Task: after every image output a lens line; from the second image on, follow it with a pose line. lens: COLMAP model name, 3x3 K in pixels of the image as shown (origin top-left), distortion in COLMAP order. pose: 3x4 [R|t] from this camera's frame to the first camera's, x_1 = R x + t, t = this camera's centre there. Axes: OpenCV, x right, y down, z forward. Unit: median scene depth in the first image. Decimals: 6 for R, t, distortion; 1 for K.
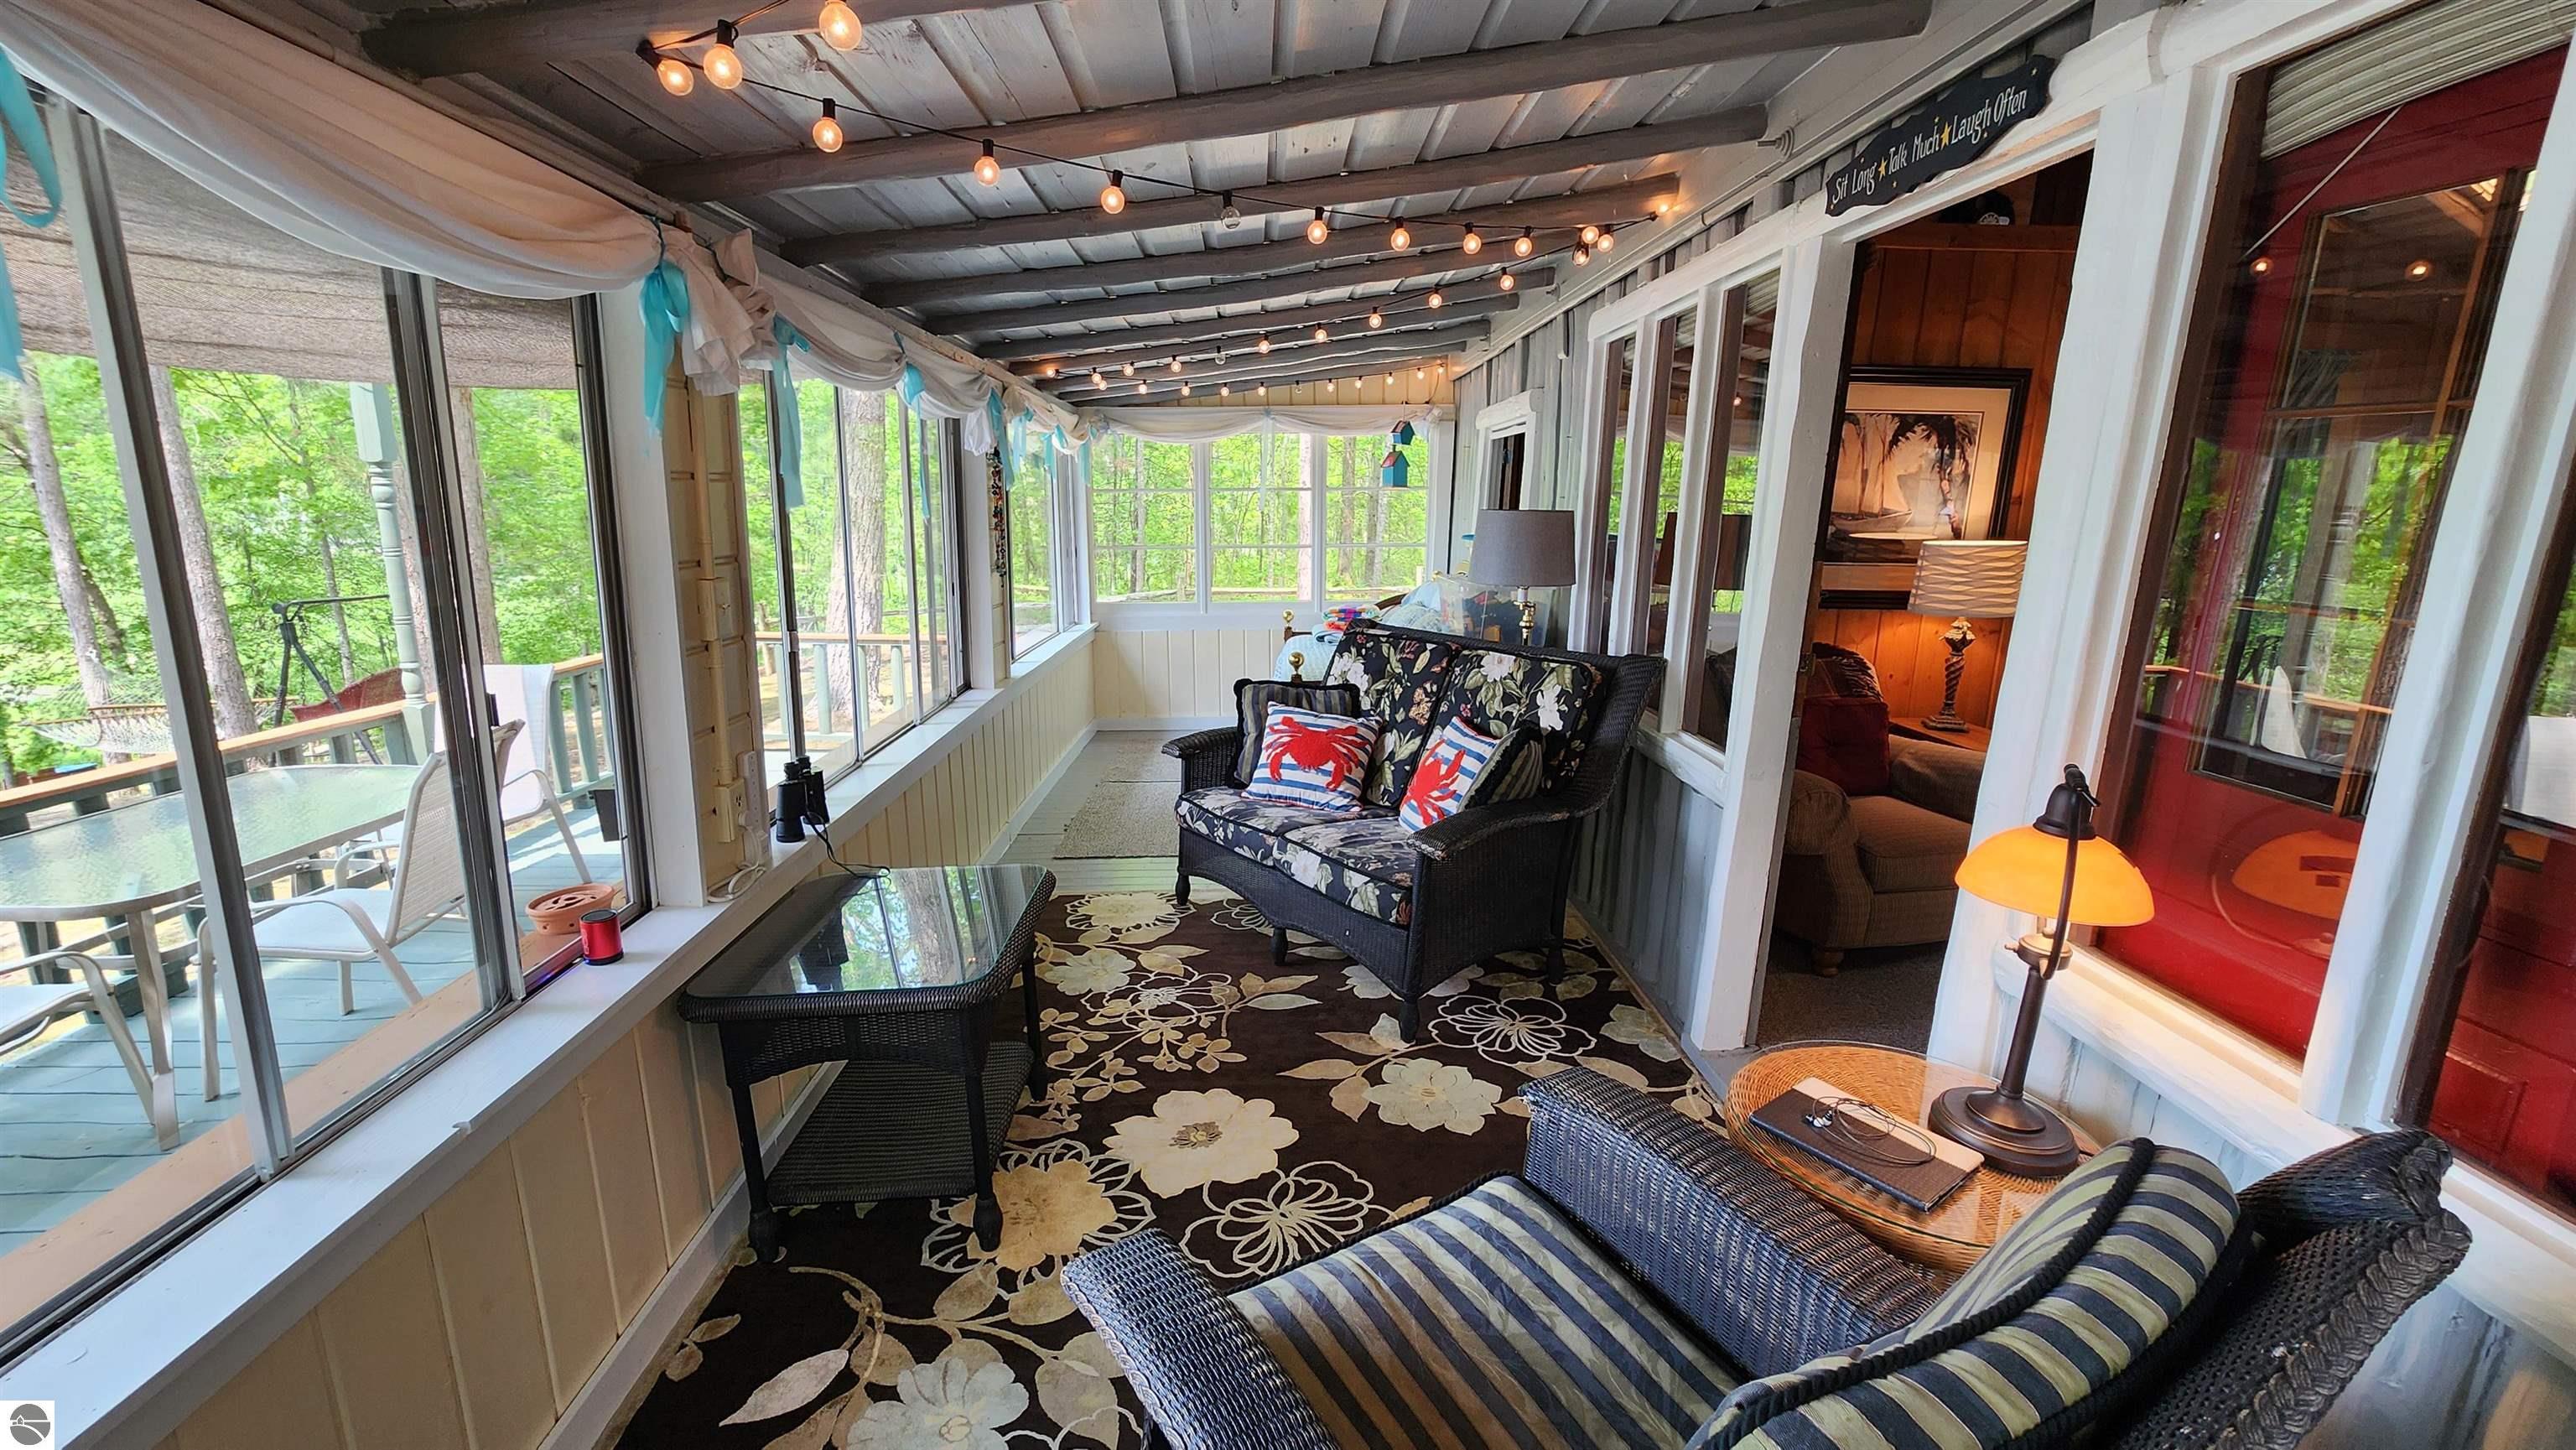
lens RADIAL K [[1058.5, 0, 1292.3], [0, 1058.5, 726.8], [0, 0, 1]] dist [-0.000934, 0.001336]
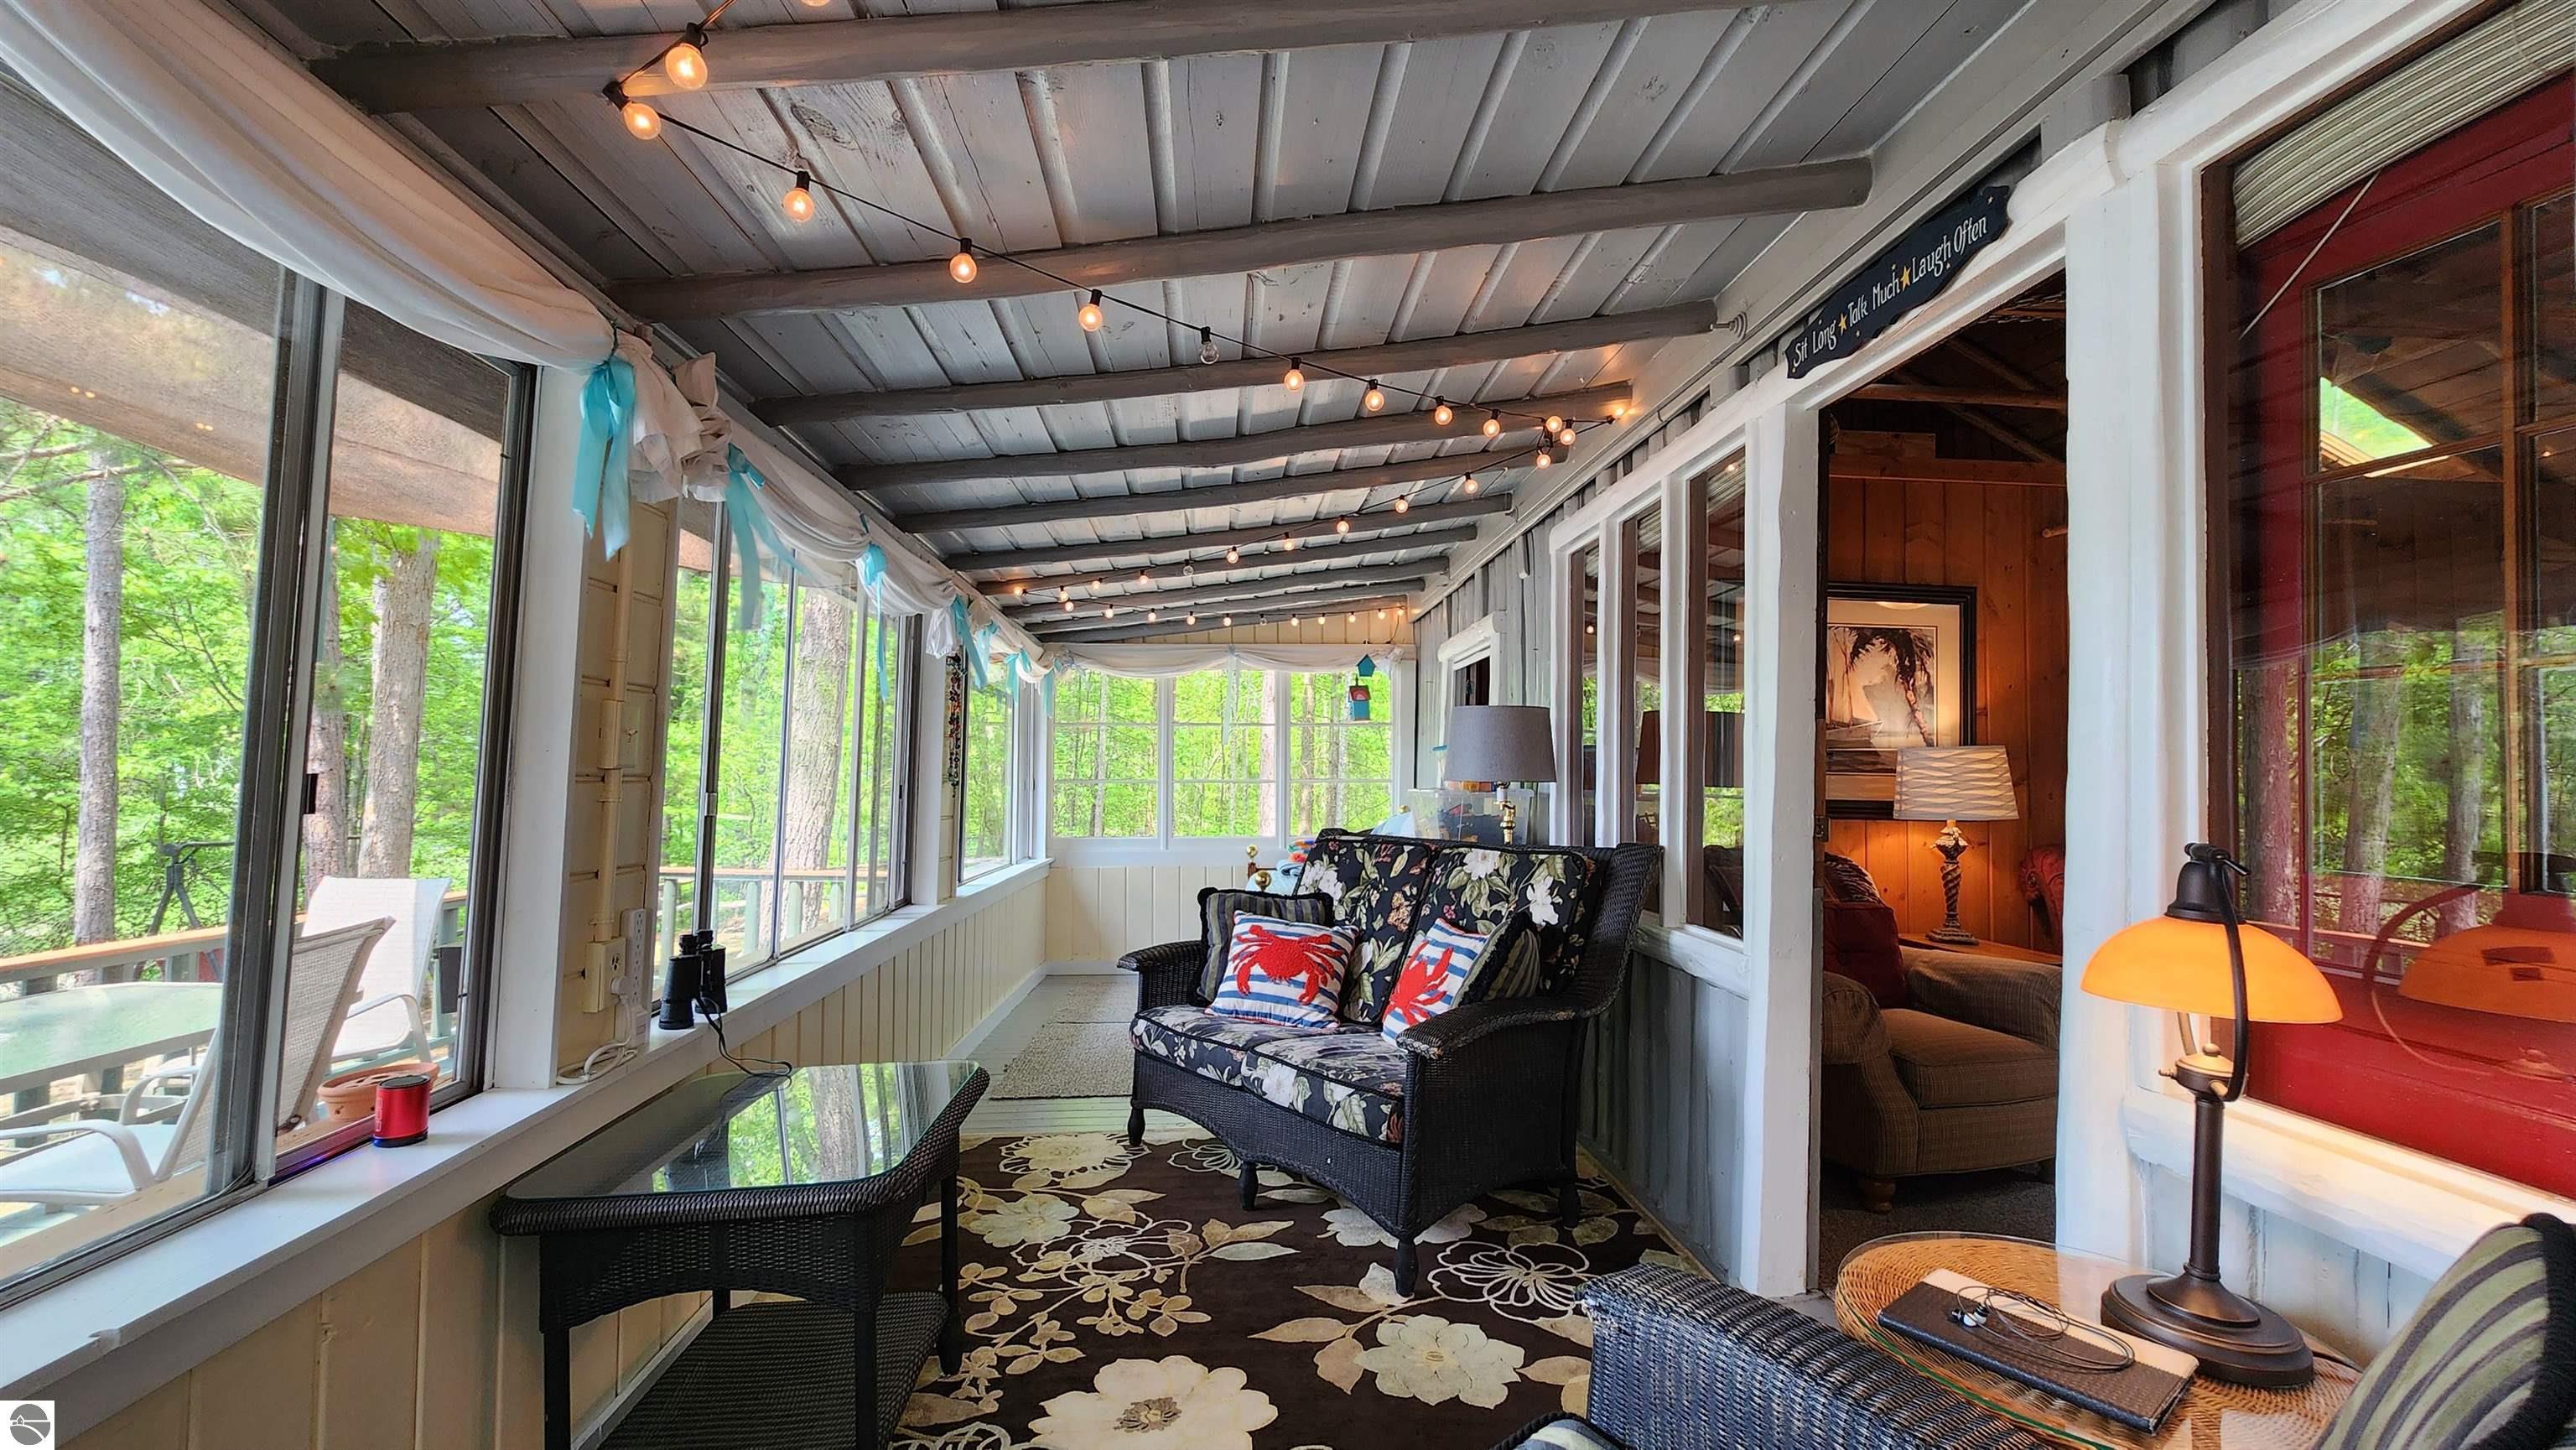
lens RADIAL K [[1058.5, 0, 1286.8], [0, 1058.5, 729.5], [0, 0, 1]] dist [-0.000934, 0.001336]
pose [[0.999397, 0.001045, 0.034696, -0.013737], [0.007874, 0.966665, -0.255923, 0.085627], [-0.033806, 0.256042, 0.966074, 0.093181]]
